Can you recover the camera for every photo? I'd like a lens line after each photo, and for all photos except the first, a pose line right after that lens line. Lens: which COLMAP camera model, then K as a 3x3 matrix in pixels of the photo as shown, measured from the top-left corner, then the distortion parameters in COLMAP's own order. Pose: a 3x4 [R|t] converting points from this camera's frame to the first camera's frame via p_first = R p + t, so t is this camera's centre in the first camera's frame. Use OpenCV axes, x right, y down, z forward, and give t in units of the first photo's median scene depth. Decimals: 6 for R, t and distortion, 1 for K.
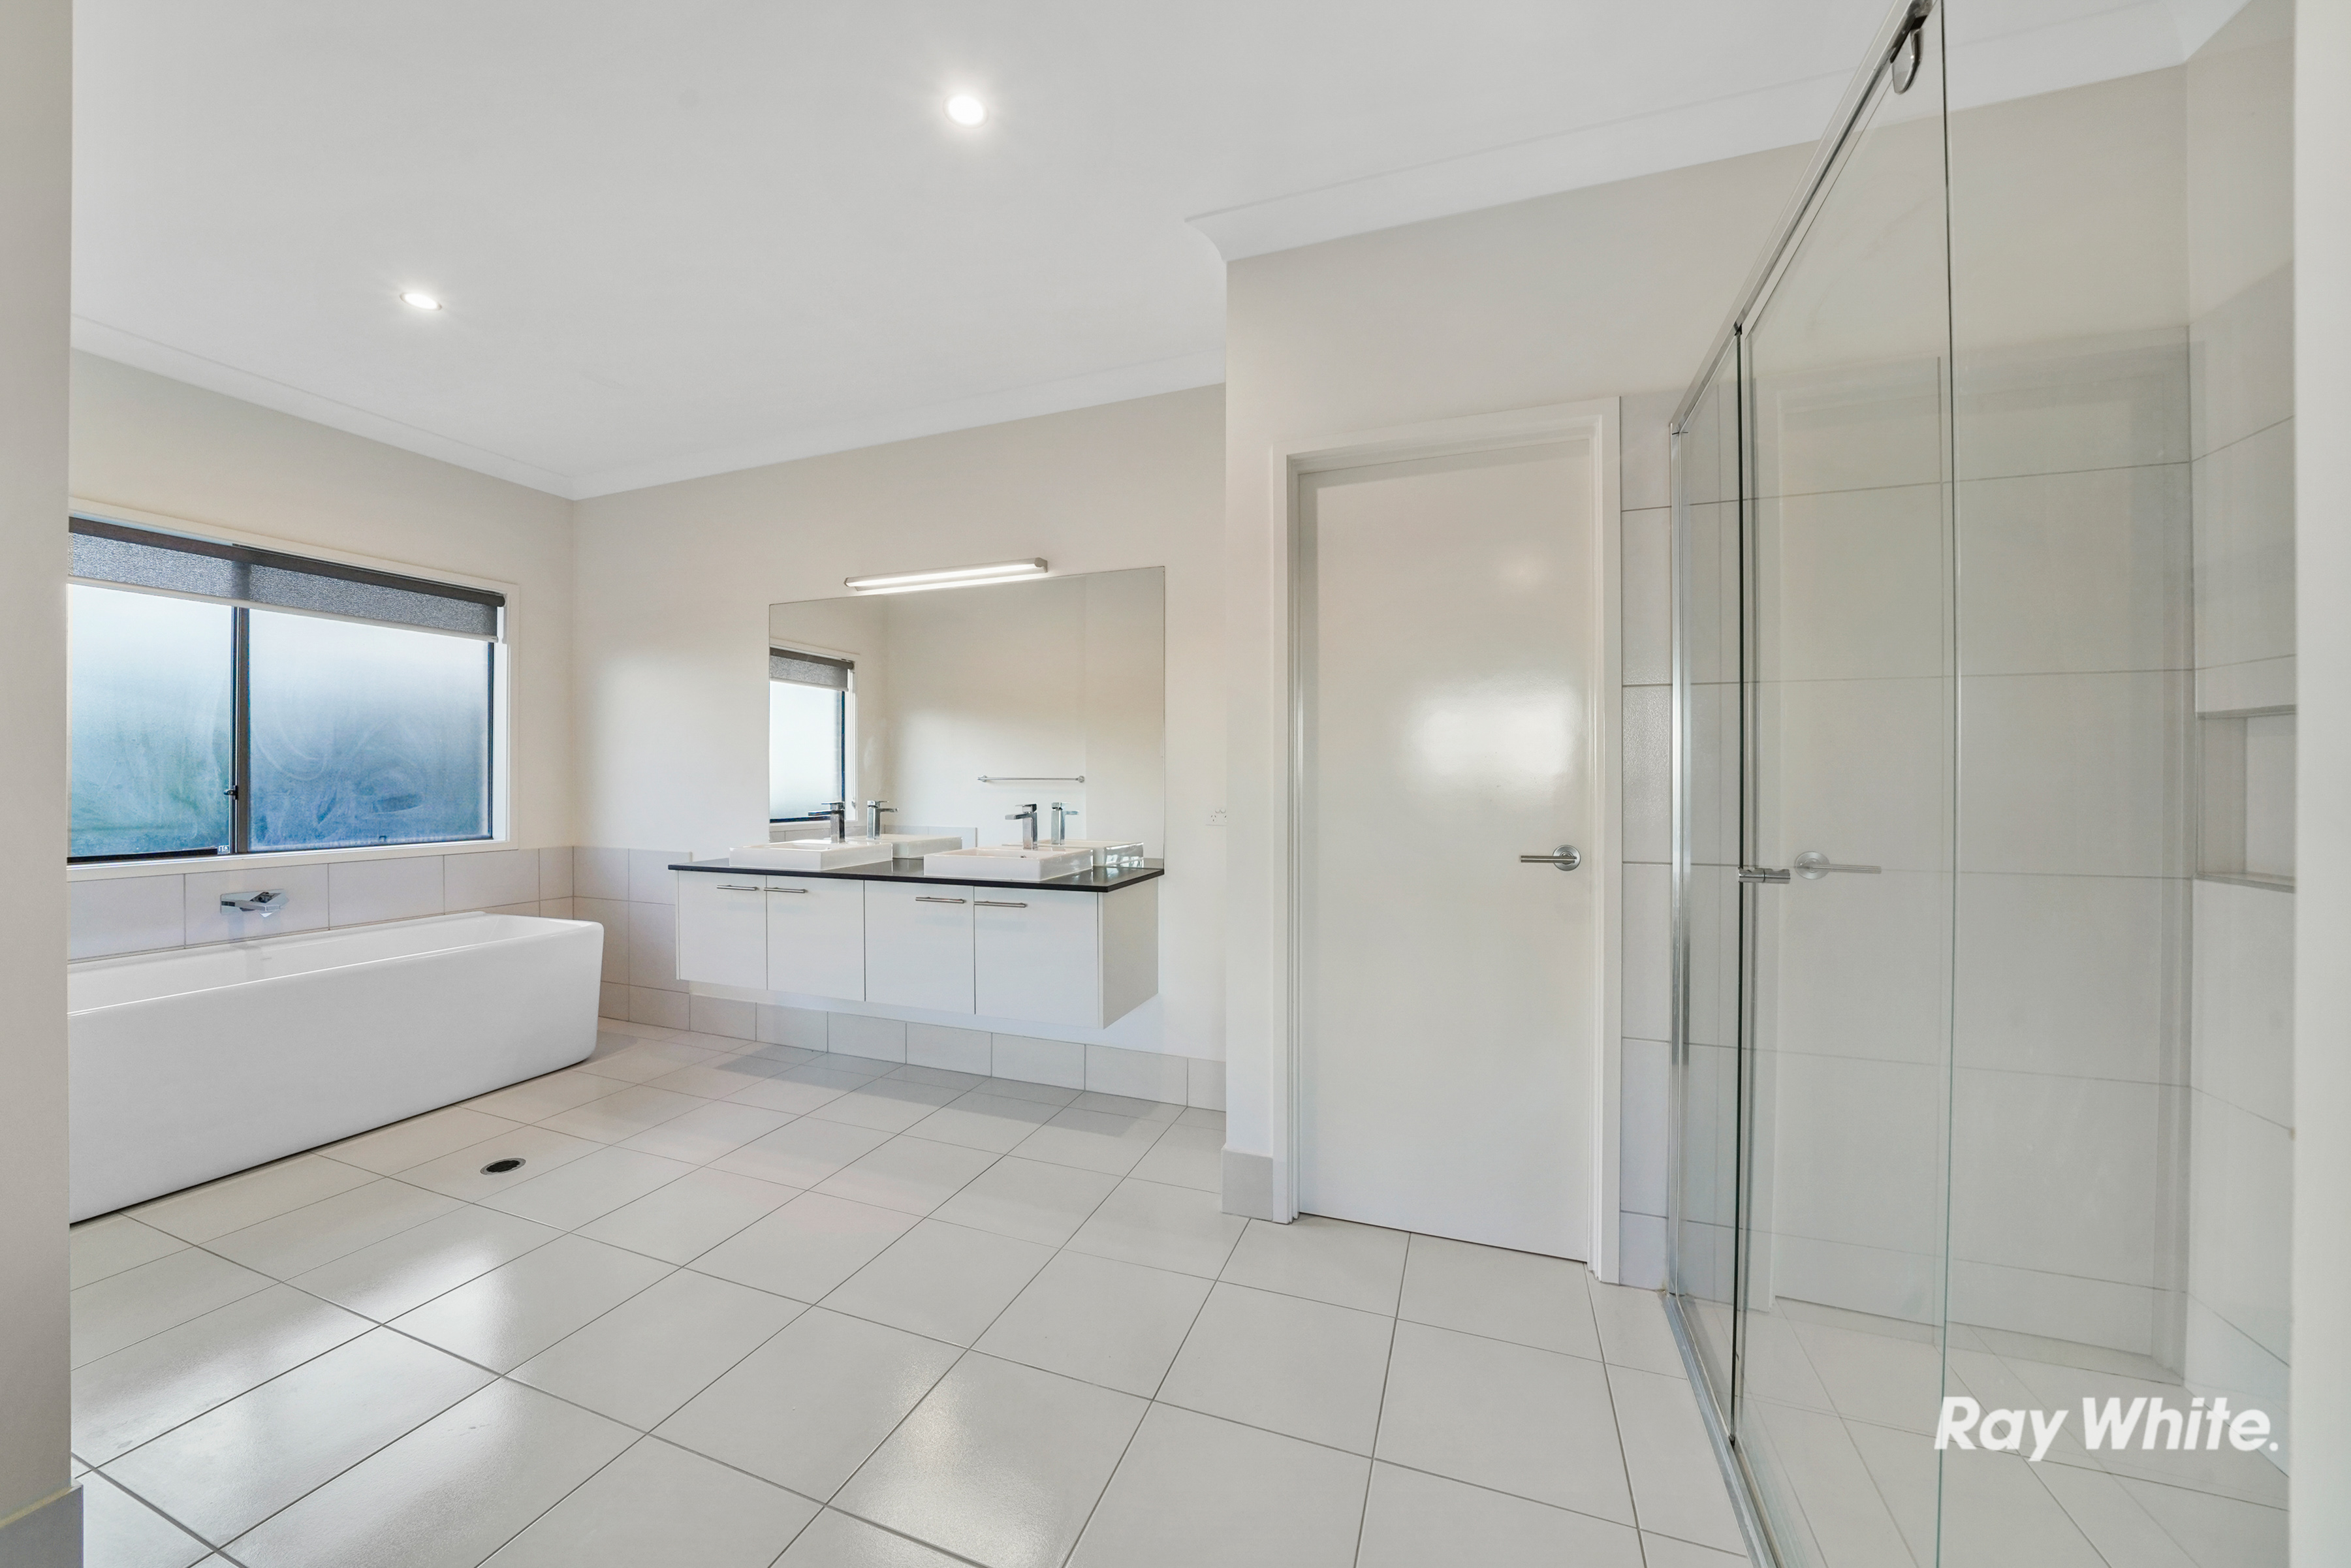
lens RADIAL K [[835.9, 0, 1128.7], [0, 835.9, 774.1], [0, 0, 1]] dist [-0.003238, -0.000051]
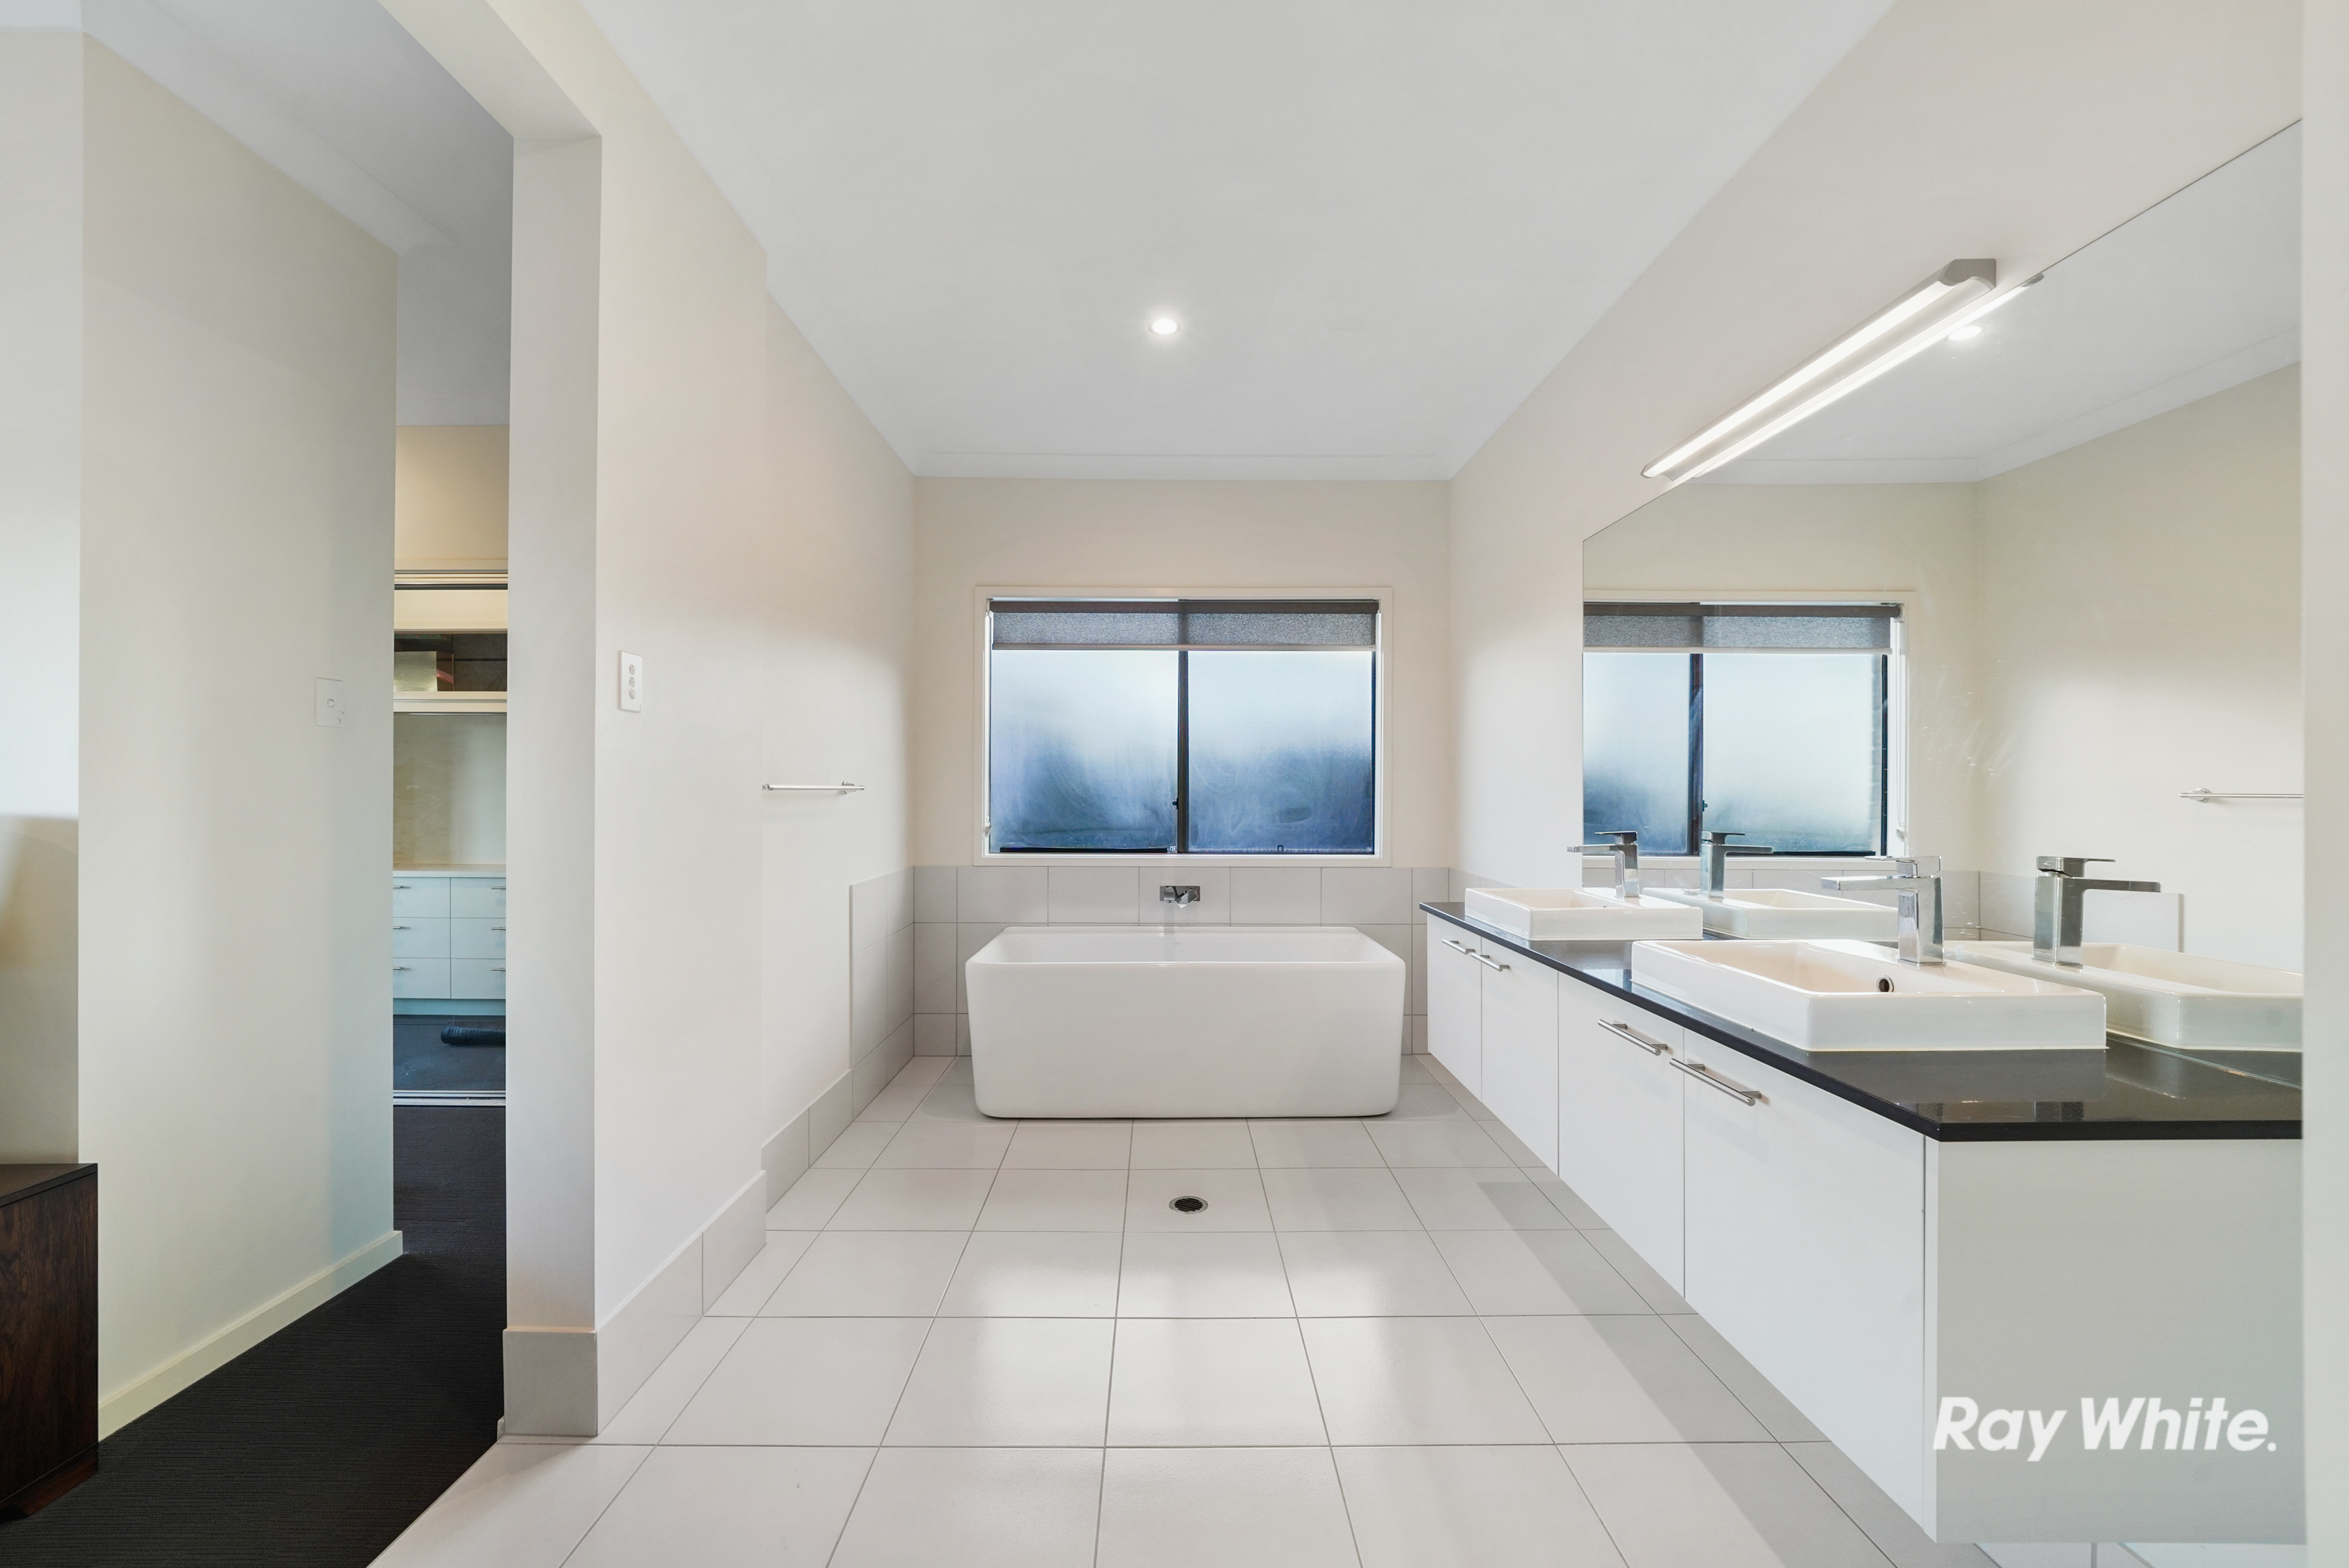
lens RADIAL K [[910.1, 0, 1187.1], [0, 910.1, 792.4], [0, 0, 1]] dist [-0.003822, -0.000174]
pose [[0.389849, 0.003774, -0.920871, 0.147214], [0.003186, 0.999980, 0.005447, -0.000979], [0.920873, -0.005057, 0.389829, 0.447150]]
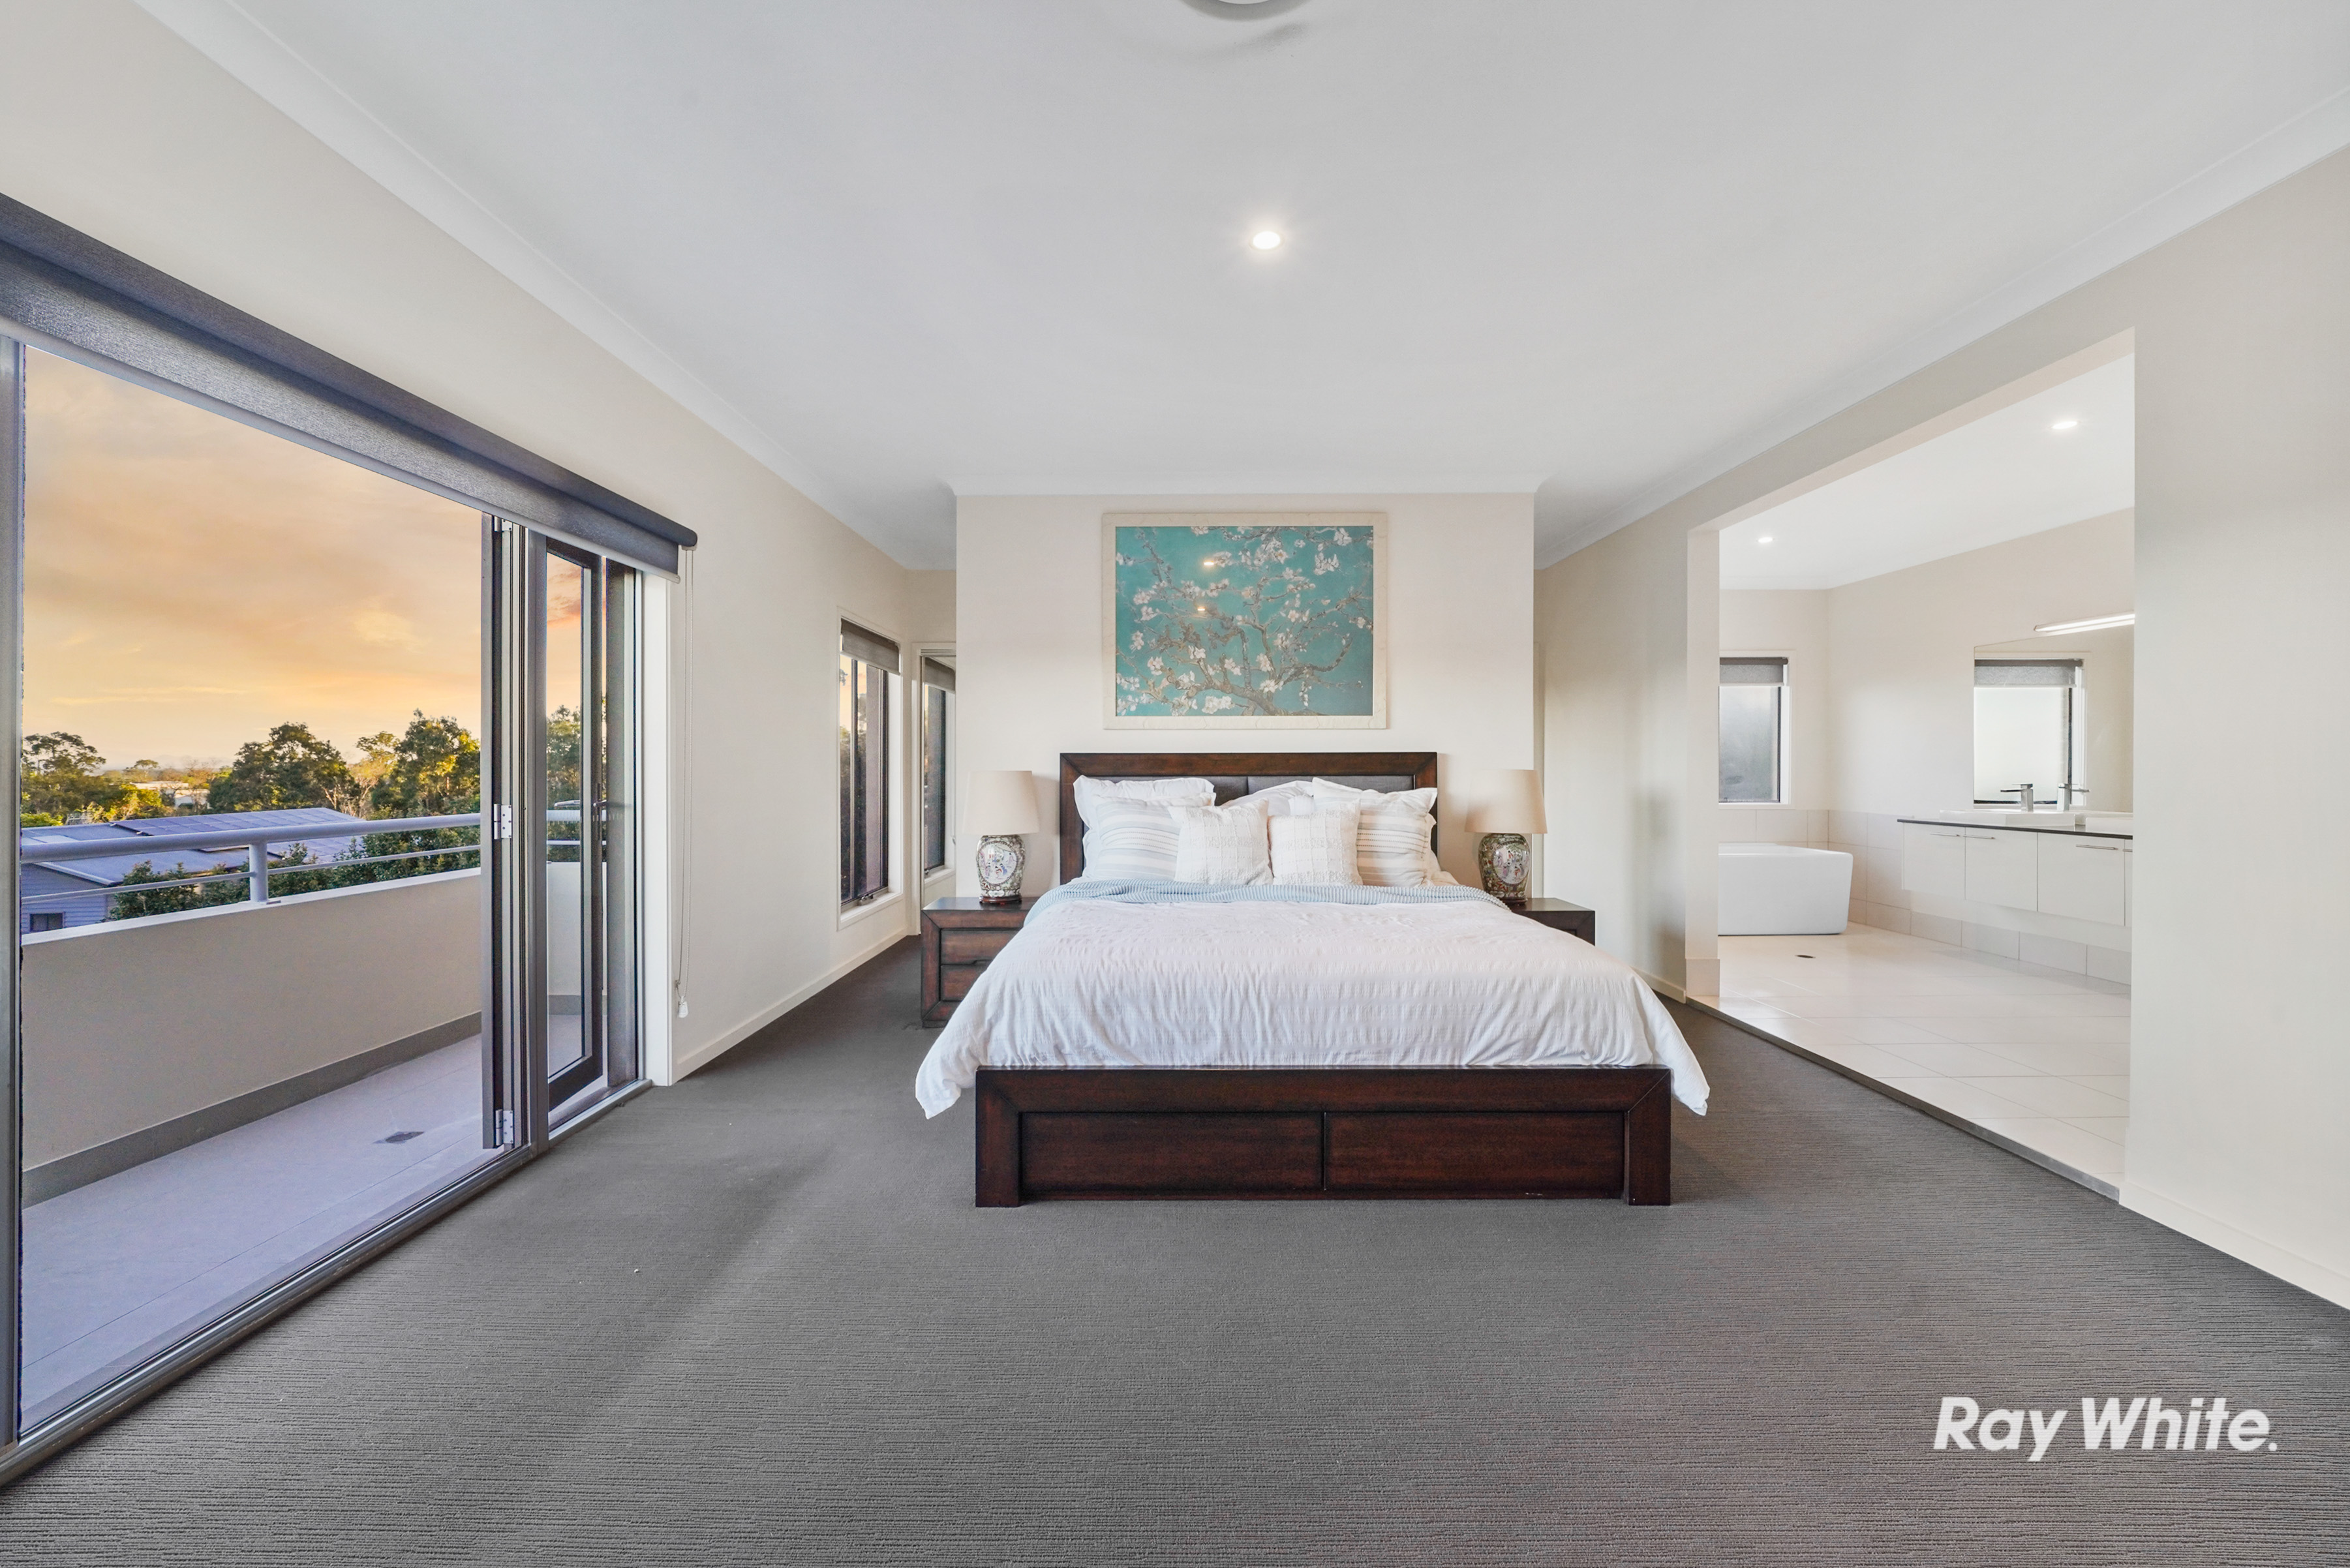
lens RADIAL K [[910.3, 0, 1183.6], [0, 910.3, 772.9], [0, 0, 1]] dist [-0.003822, -0.000174]
pose [[0.395214, 0.005792, -0.918571, 0.524159], [0.004999, 0.999952, 0.008456, -0.004058], [0.918576, -0.007934, 0.395166, -0.972132]]
